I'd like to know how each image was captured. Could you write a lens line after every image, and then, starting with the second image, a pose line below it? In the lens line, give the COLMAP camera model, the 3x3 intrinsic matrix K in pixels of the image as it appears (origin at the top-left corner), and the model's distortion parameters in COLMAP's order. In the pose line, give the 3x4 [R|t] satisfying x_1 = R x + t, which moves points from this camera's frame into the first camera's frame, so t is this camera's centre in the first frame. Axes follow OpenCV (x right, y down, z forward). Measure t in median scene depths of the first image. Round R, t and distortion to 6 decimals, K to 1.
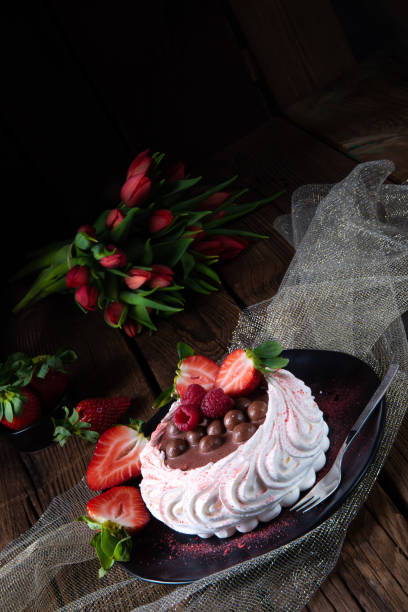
lens RADIAL K [[894.9, 0, 204.0], [0, 894.9, 306.0], [0, 0, 1]] dist [0.039022, 0.076906]
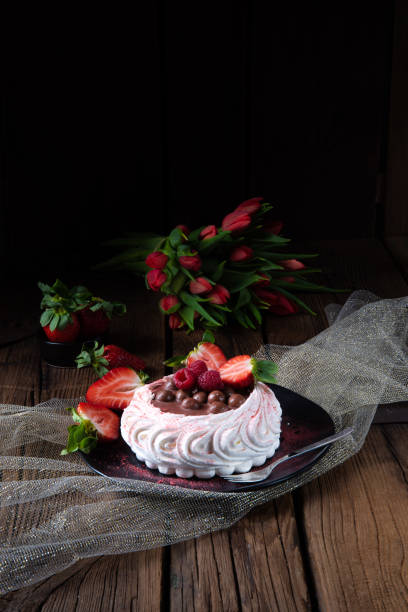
lens RADIAL K [[894.9, 0, 204.0], [0, 894.9, 306.0], [0, 0, 1]] dist [0.039022, 0.076906]
pose [[0.866227, 0.493520, -0.078035, 0.048708], [-0.498609, 0.863893, -0.071260, 0.105424], [0.032246, 0.100636, 0.994401, -0.240135]]
